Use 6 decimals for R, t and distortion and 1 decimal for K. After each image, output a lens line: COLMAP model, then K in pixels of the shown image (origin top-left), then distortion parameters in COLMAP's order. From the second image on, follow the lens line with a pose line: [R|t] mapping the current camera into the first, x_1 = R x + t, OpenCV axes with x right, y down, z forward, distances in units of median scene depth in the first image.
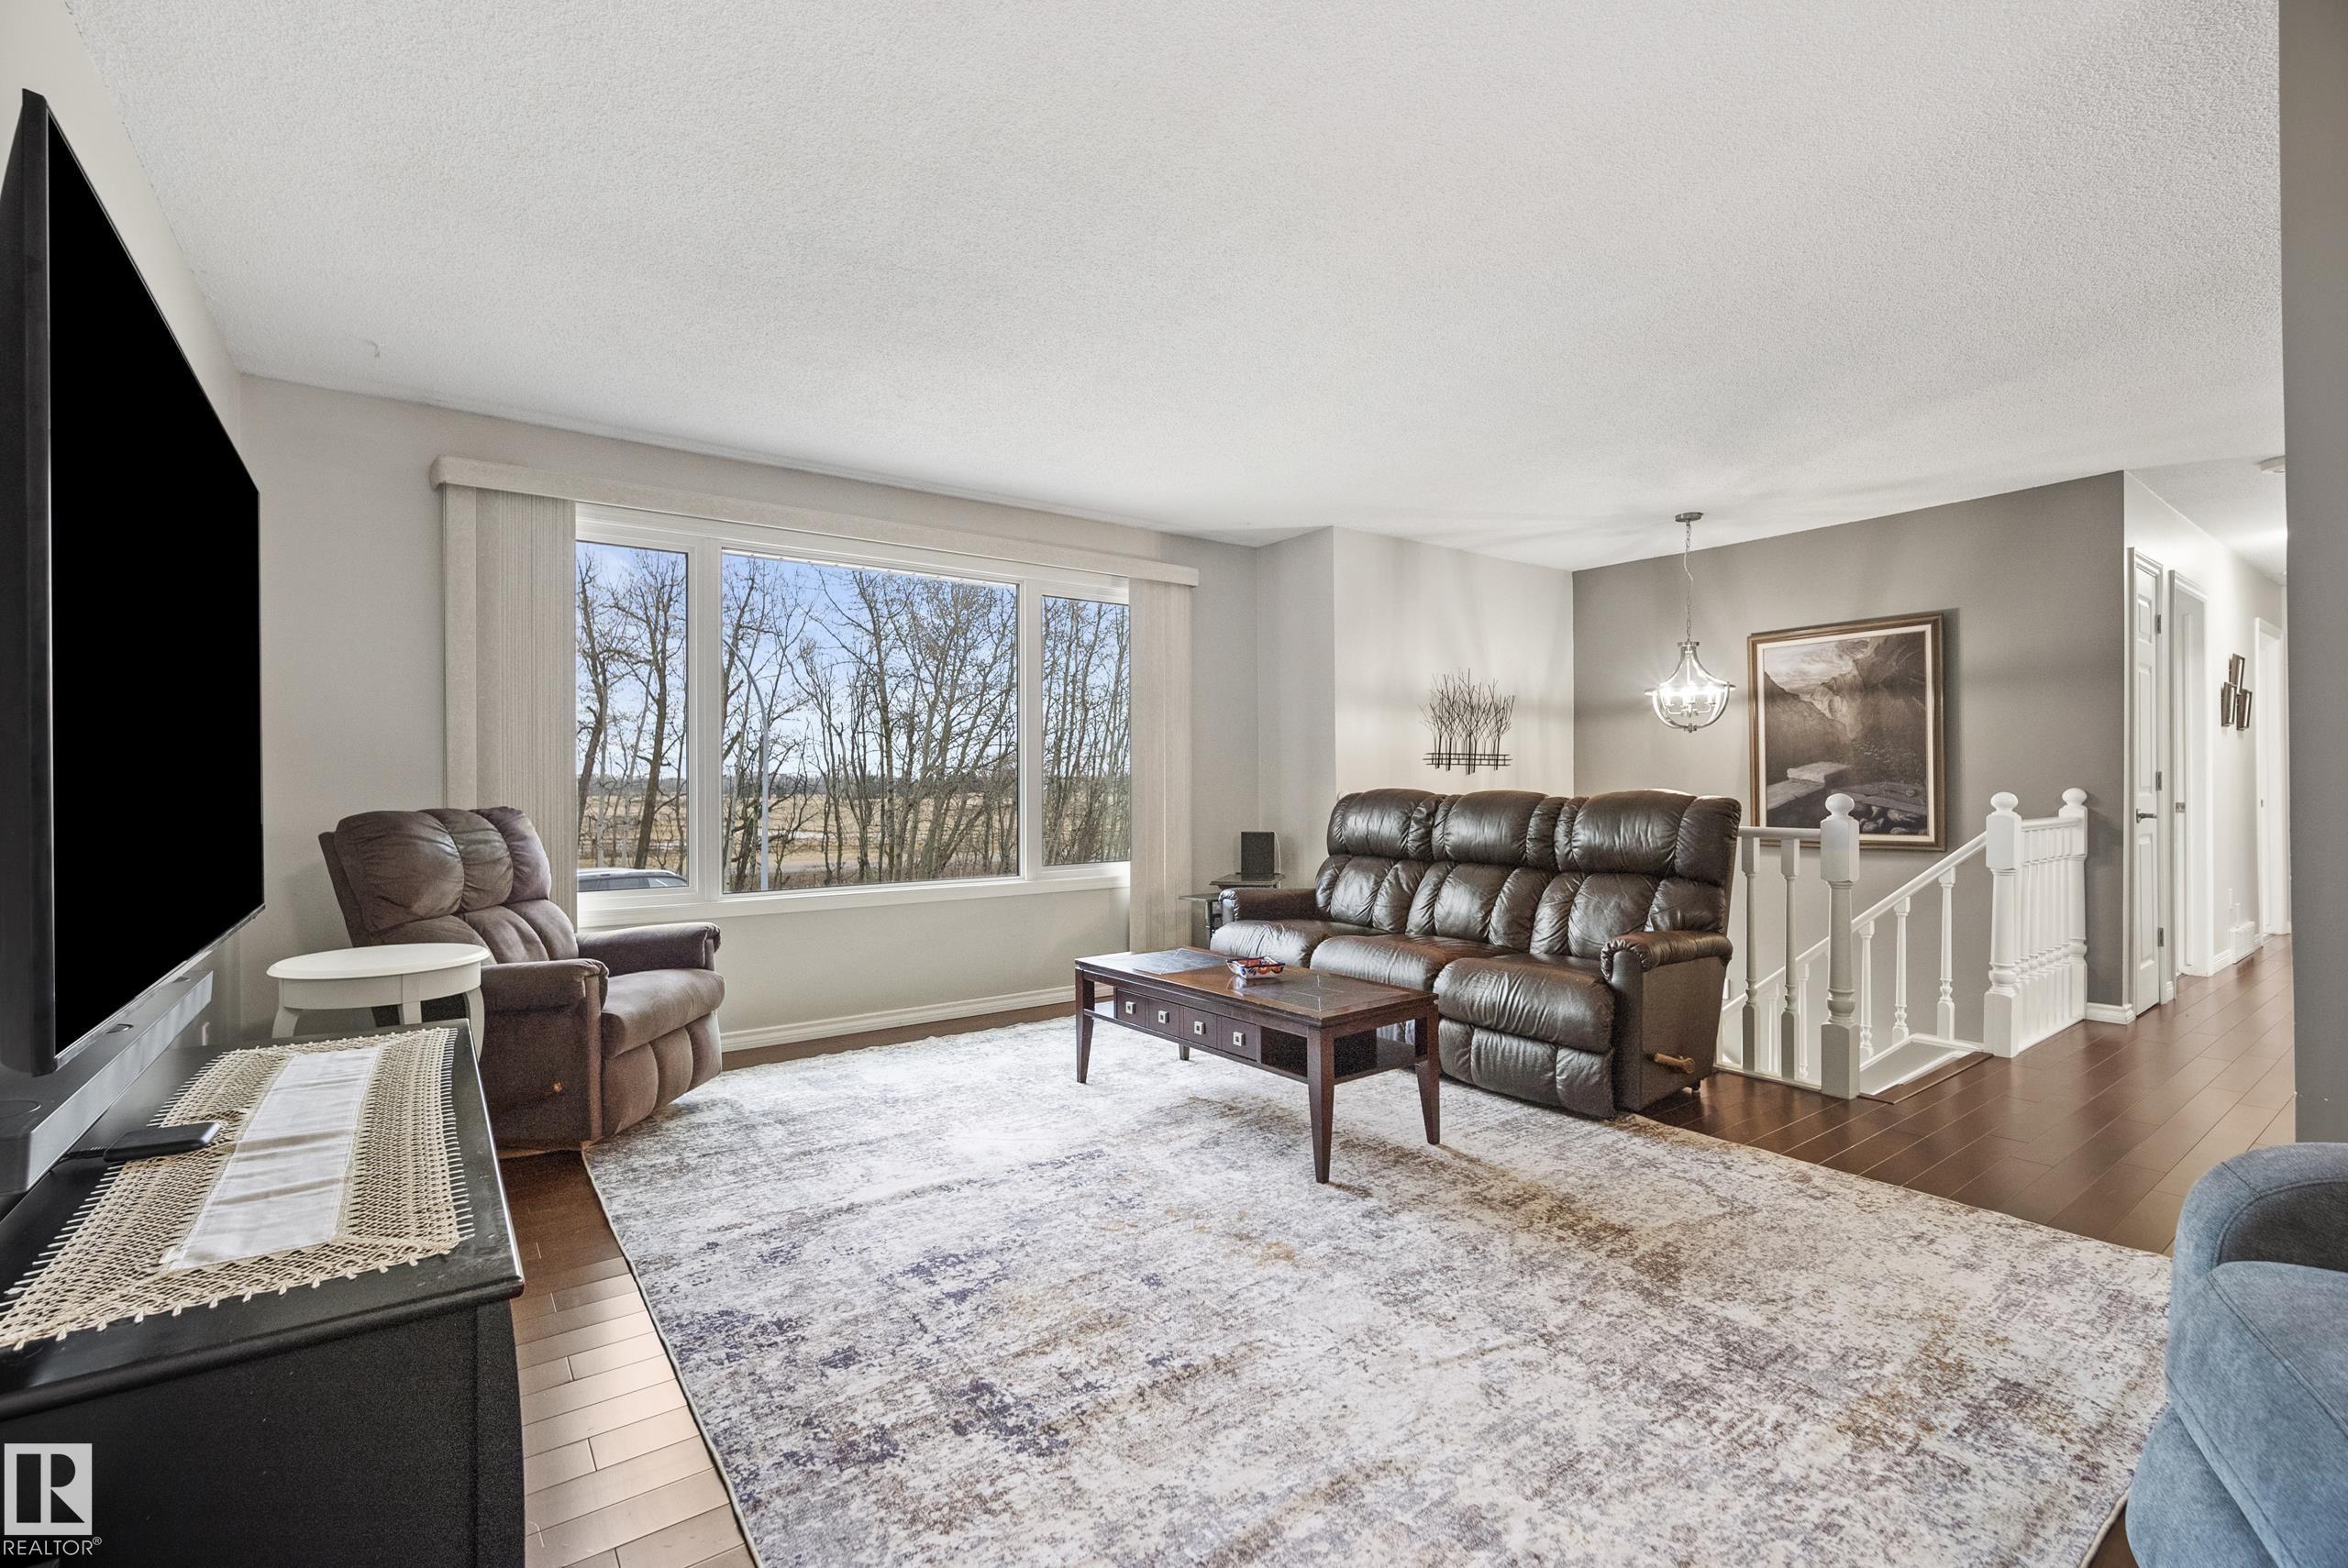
lens RADIAL K [[1036.9, 0, 1188.4], [0, 1036.9, 783.1], [0, 0, 1]] dist [-0.012104, 0.003620]
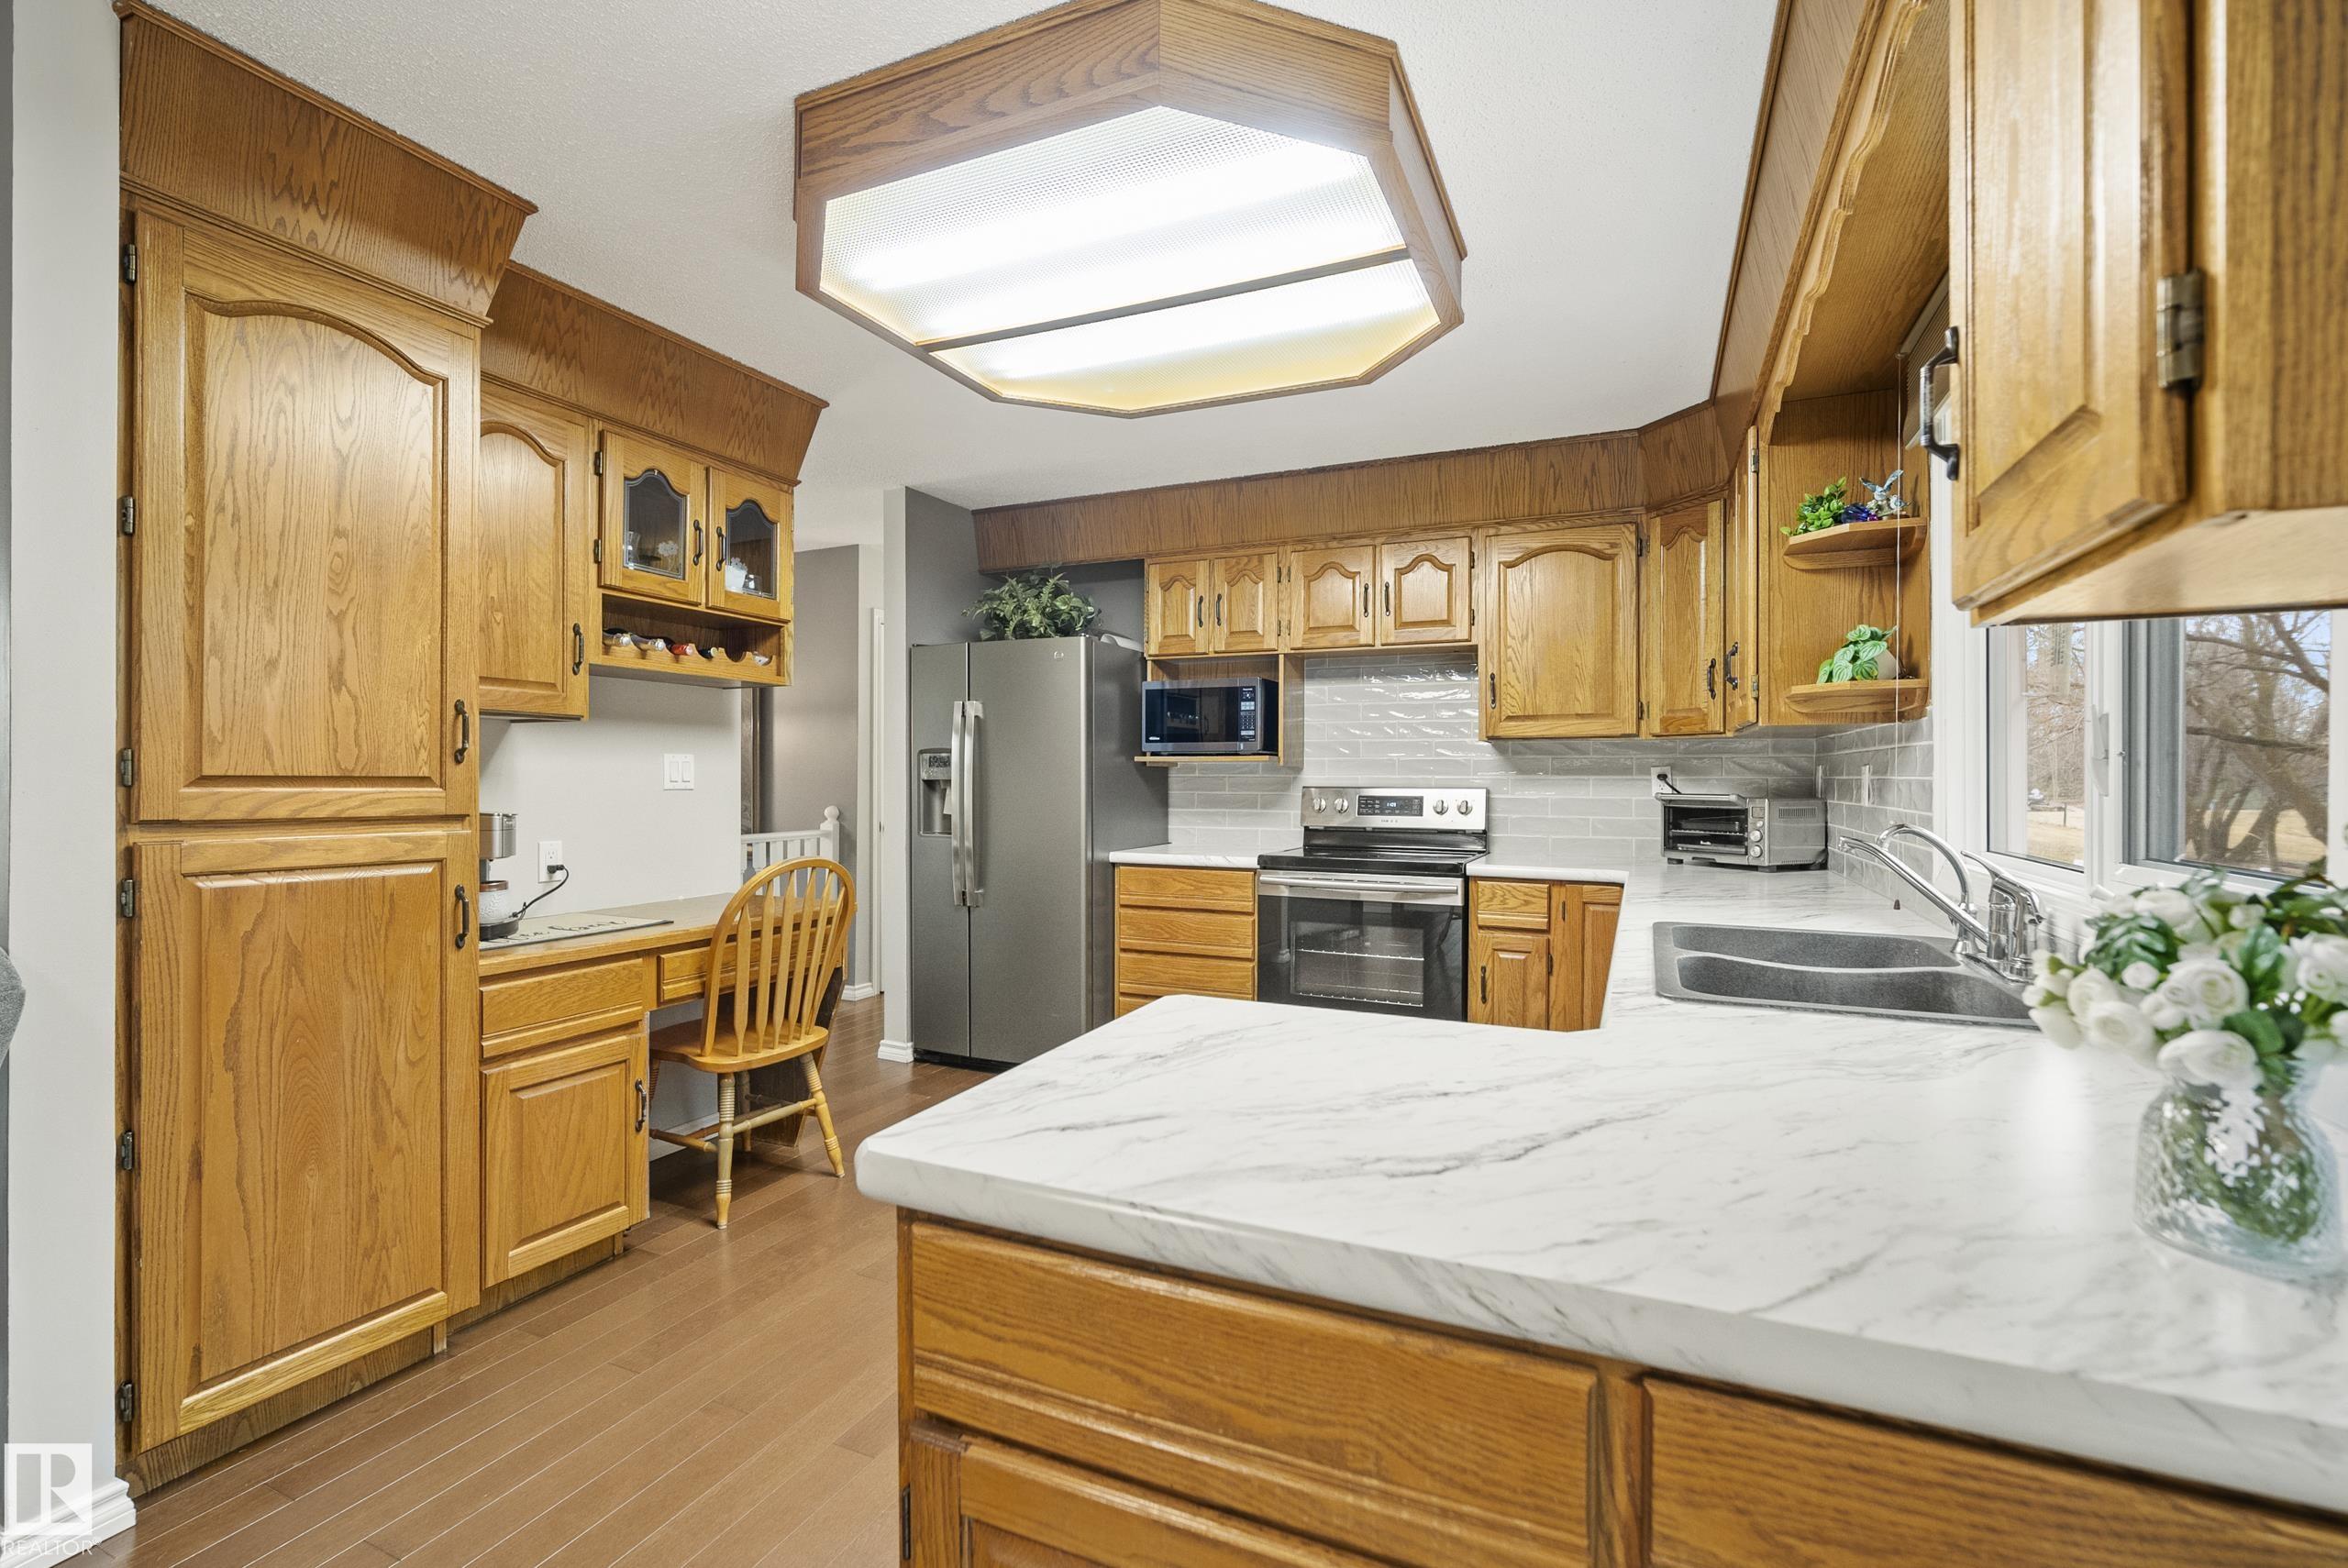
lens RADIAL K [[1036.9, 0, 1172.3], [0, 1036.9, 782.7], [0, 0, 1]] dist [-0.012104, 0.003620]
pose [[0.876883, 0.008413, 0.480630, 0.897667], [-0.012979, 0.999897, 0.006179, -0.049329], [-0.480528, -0.011656, 0.876902, -0.340107]]
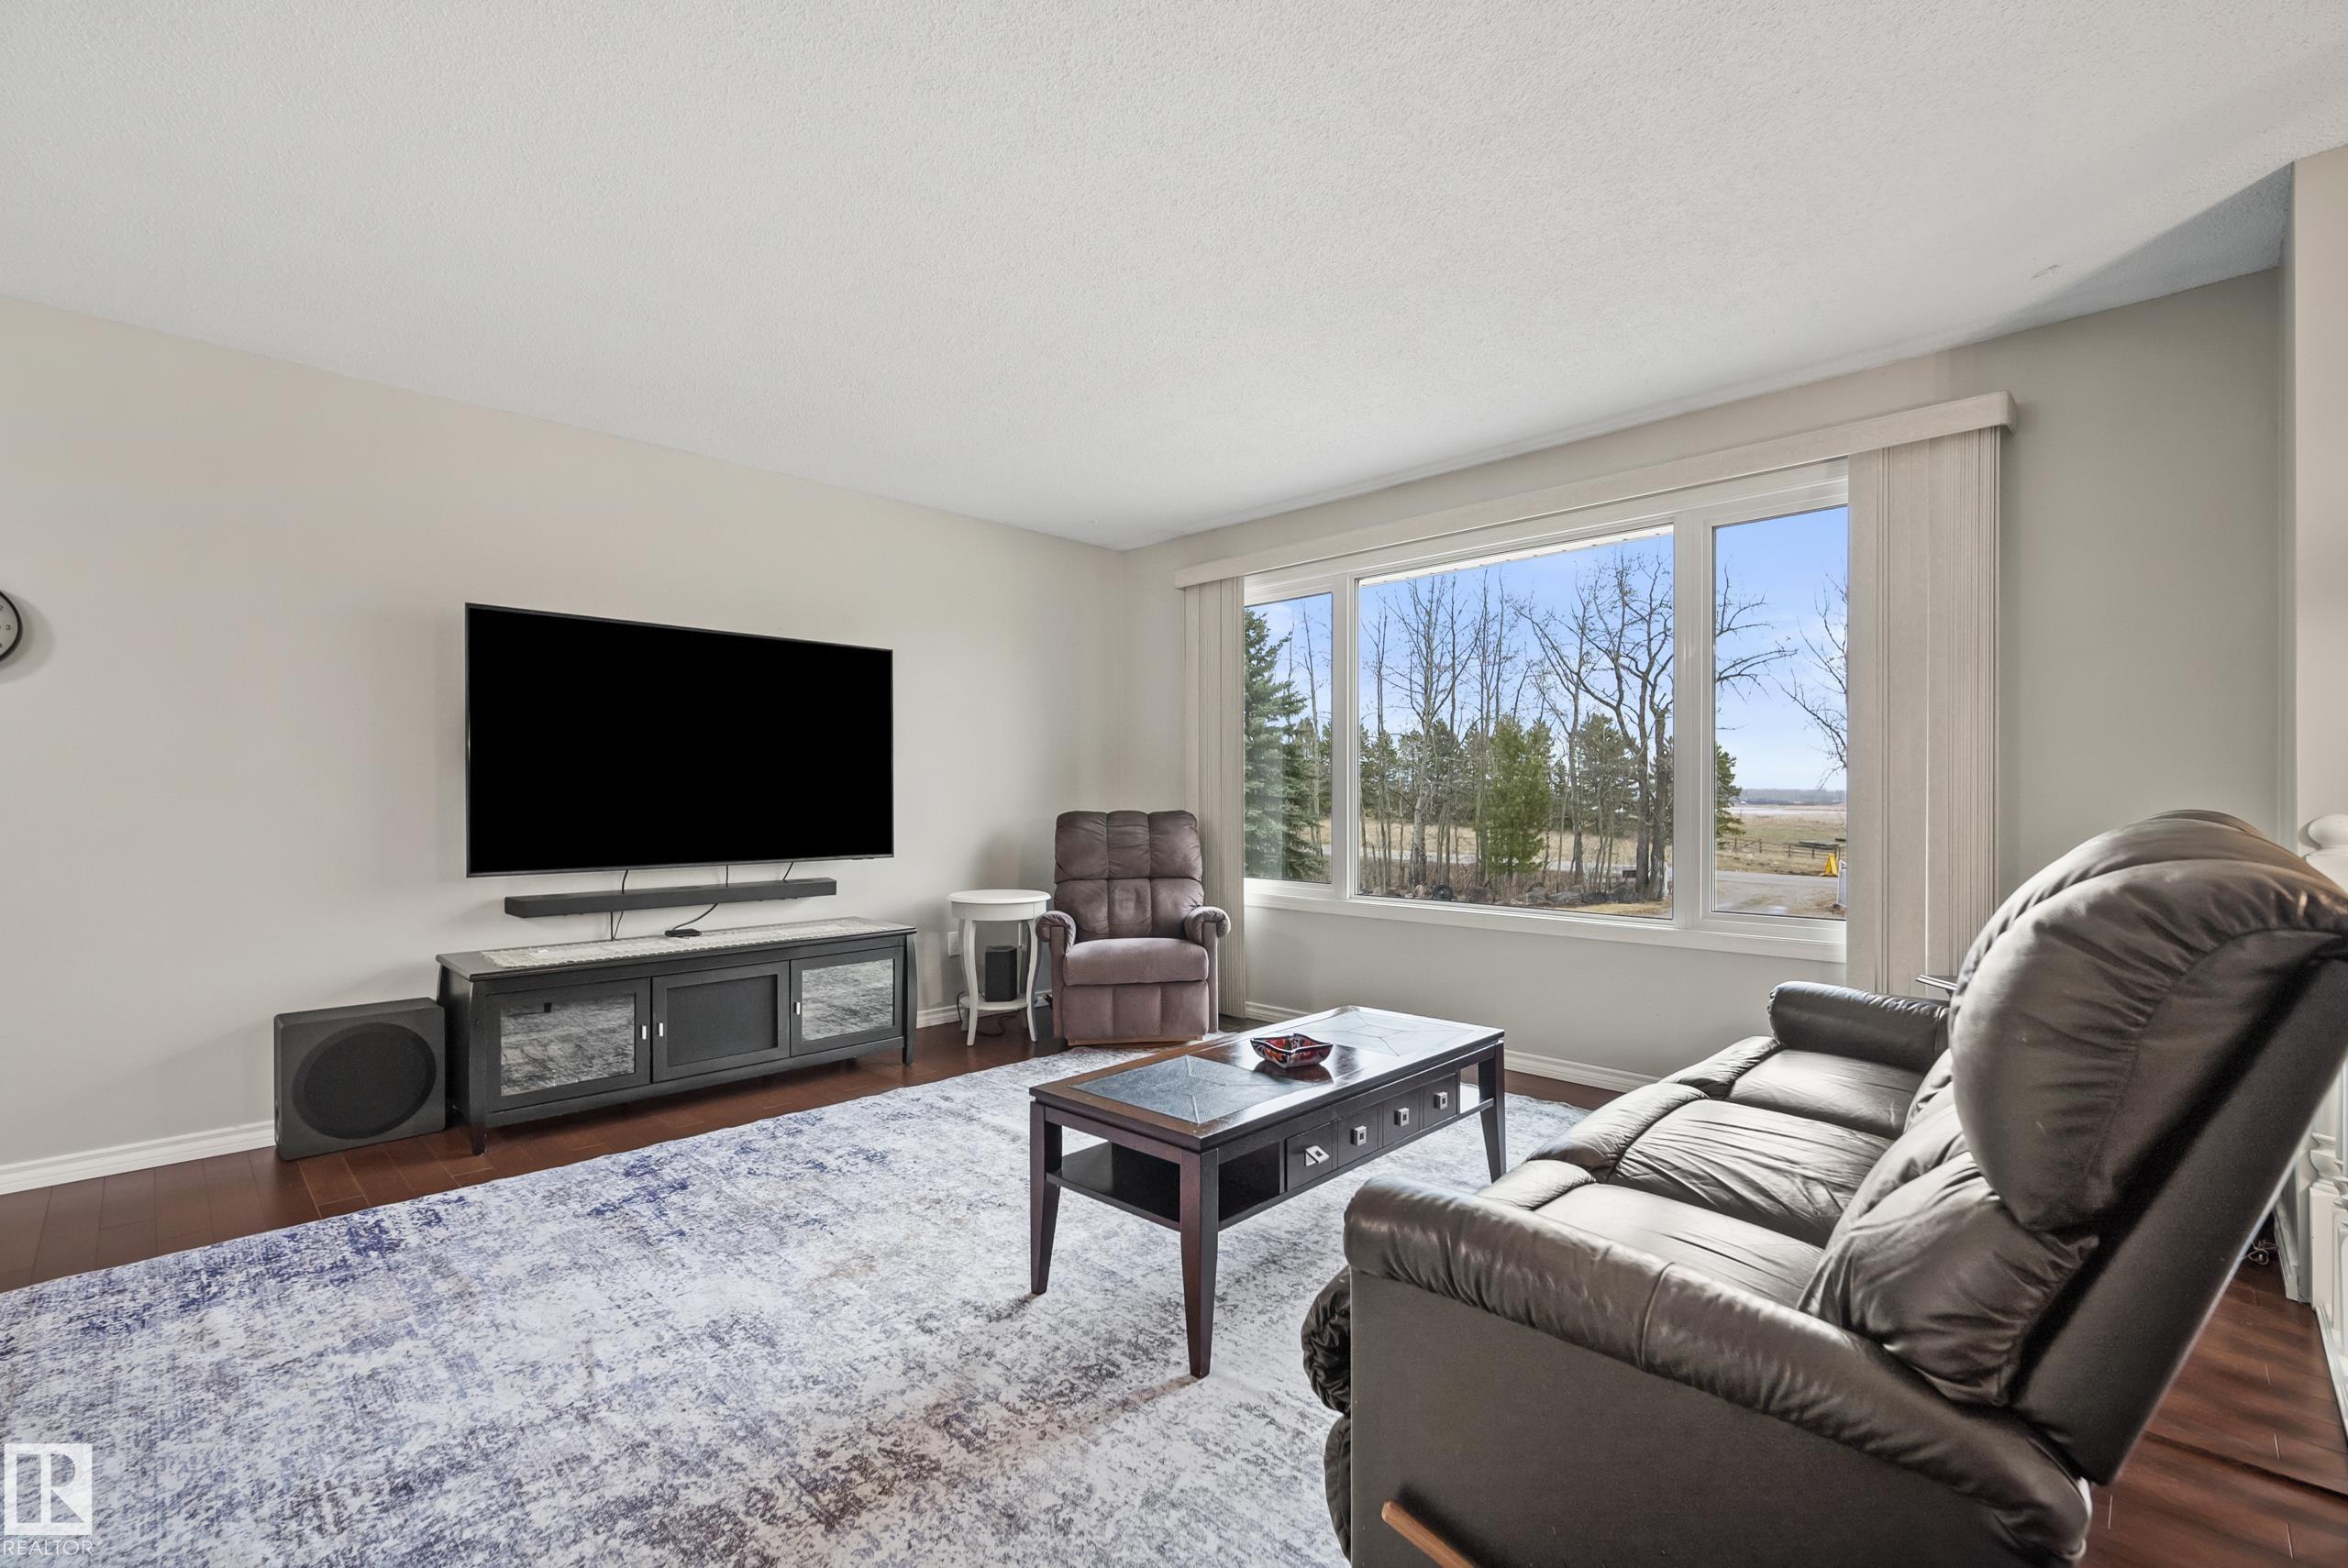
lens RADIAL K [[1036.9, 0, 1154.9], [0, 1036.9, 797.4], [0, 0, 1]] dist [-0.012104, 0.003620]
pose [[0.134082, 0.006356, -0.990950, 0.802420], [0.001277, 0.999977, 0.006587, -0.004204], [0.990969, -0.002149, 0.134071, 0.841690]]
